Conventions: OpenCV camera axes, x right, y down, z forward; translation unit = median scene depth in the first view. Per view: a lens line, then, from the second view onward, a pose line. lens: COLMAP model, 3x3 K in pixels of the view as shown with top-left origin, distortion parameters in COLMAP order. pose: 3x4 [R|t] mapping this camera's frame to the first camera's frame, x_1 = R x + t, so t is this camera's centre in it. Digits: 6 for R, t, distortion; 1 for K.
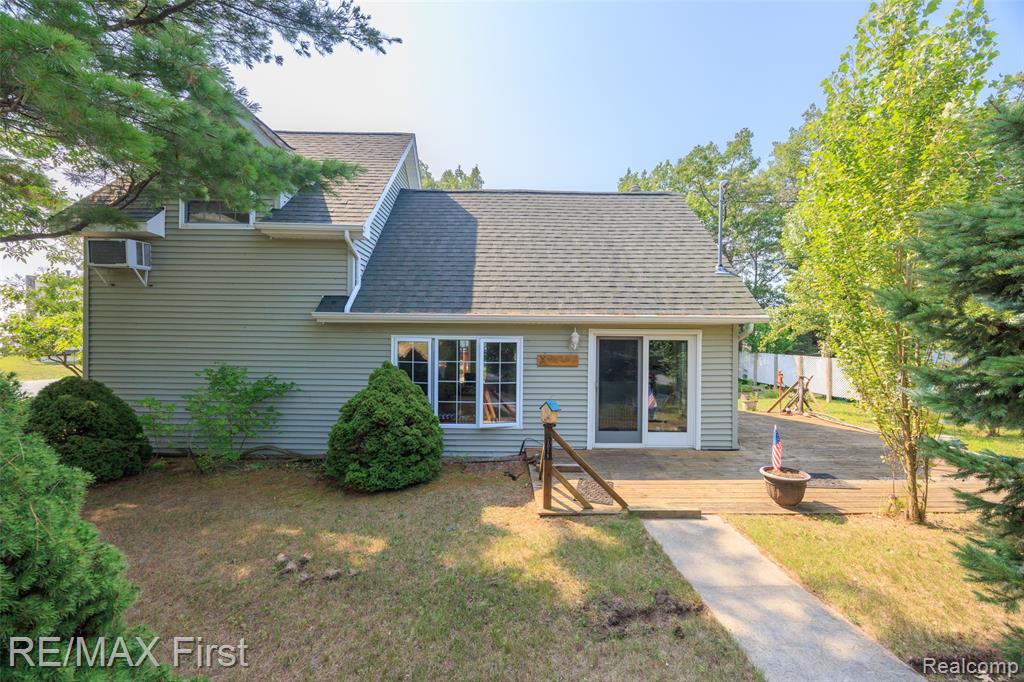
lens RADIAL K [[388.6, 0, 509.5], [0, 388.6, 336.9], [0, 0, 1]] dist [-0.002824, 0.000316]
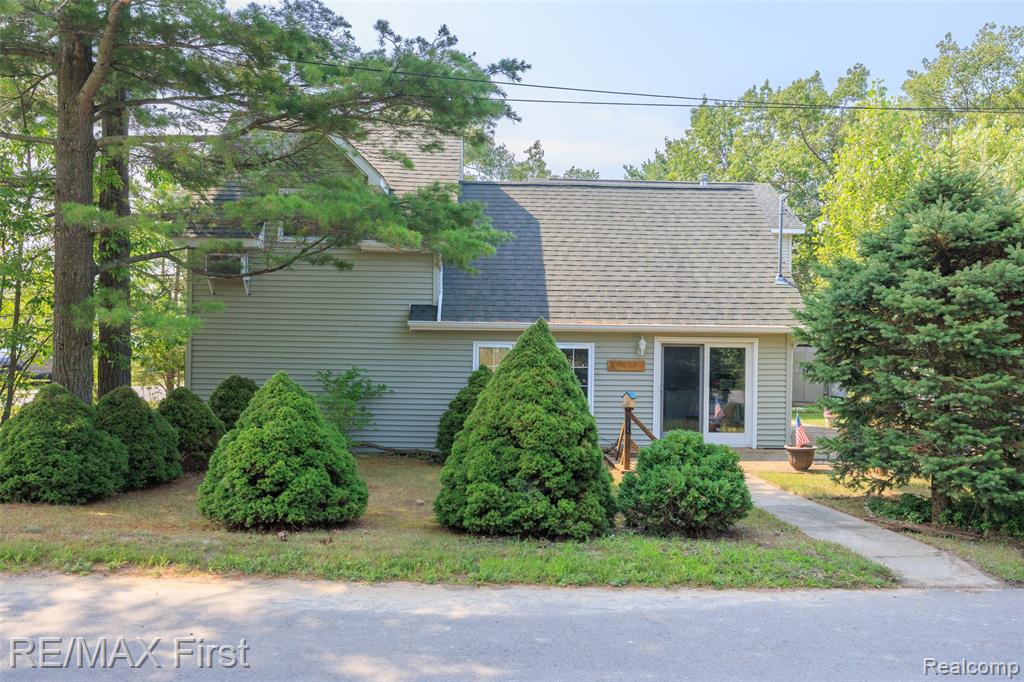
lens RADIAL K [[768.4, 0, 512.5], [0, 768.4, 347.6], [0, 0, 1]] dist [0.047716, 0.003991]
pose [[0.999059, 0.004816, 0.043097, -0.280232], [-0.005350, 0.999910, 0.012293, -0.014288], [-0.043034, -0.012512, 0.998995, -1.113861]]
